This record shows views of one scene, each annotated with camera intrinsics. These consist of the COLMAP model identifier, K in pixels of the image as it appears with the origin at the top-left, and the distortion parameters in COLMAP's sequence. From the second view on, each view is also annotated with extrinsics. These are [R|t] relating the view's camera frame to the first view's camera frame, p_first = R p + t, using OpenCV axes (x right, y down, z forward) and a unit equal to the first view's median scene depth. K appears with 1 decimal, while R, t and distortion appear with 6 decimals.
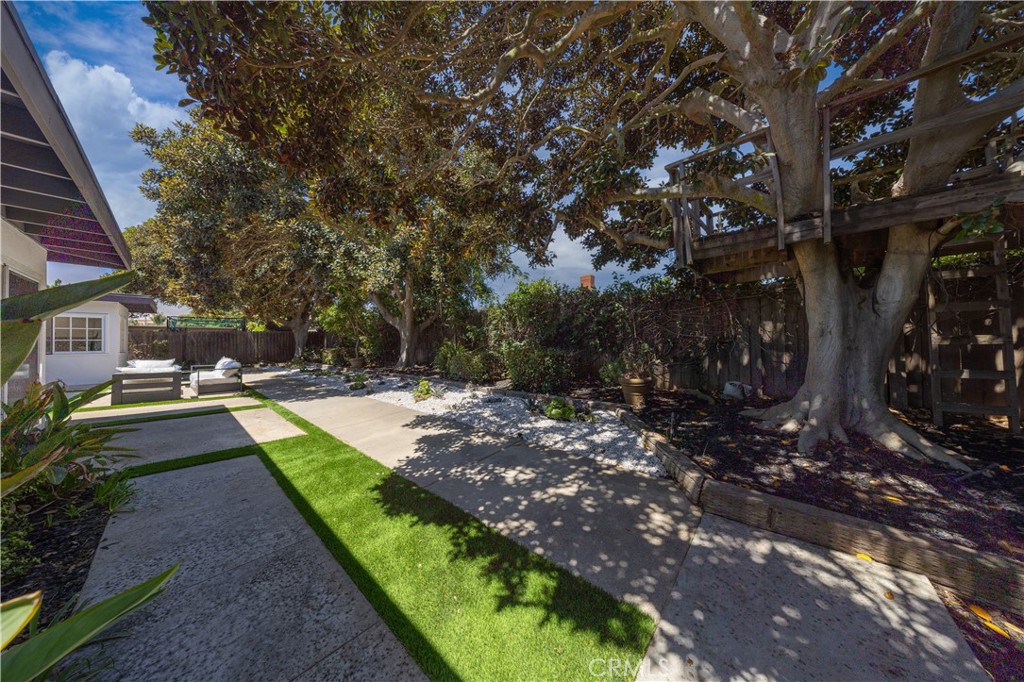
lens RADIAL K [[295.8, 0, 512.0], [0, 295.8, 339.5], [0, 0, 1]] dist [0.000600, 0.000003]
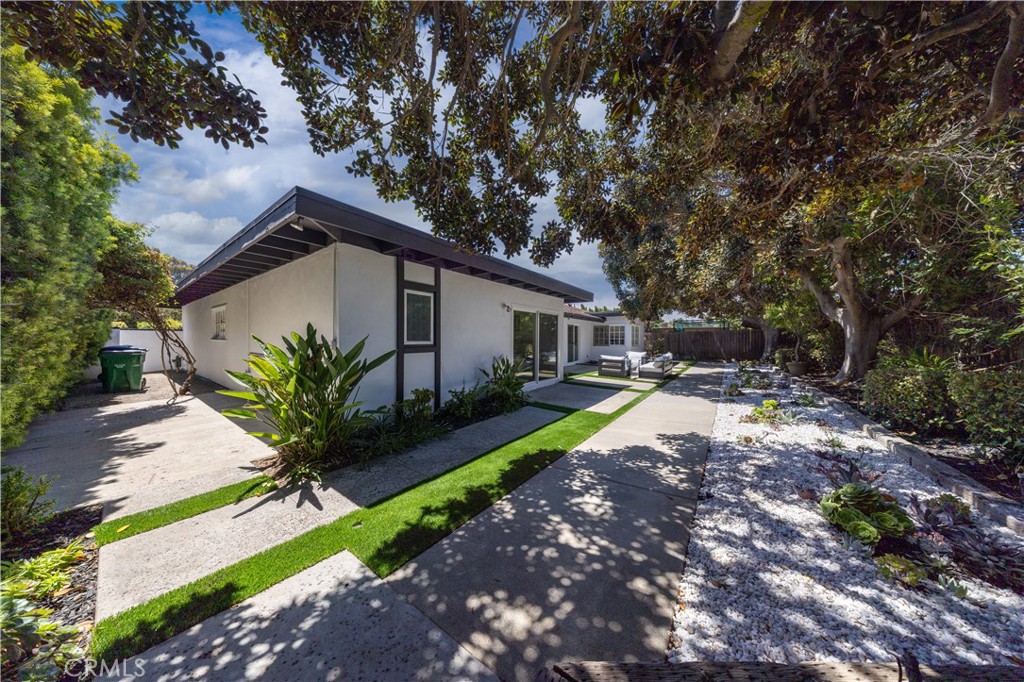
lens RADIAL K [[295.8, 0, 511.9], [0, 295.8, 340.8], [0, 0, 1]] dist [0.000600, 0.000003]
pose [[0.093093, 0.014769, -0.995548, 0.842897], [0.001666, 0.999886, 0.014990, -0.039081], [0.995656, -0.003054, 0.093058, 0.667754]]
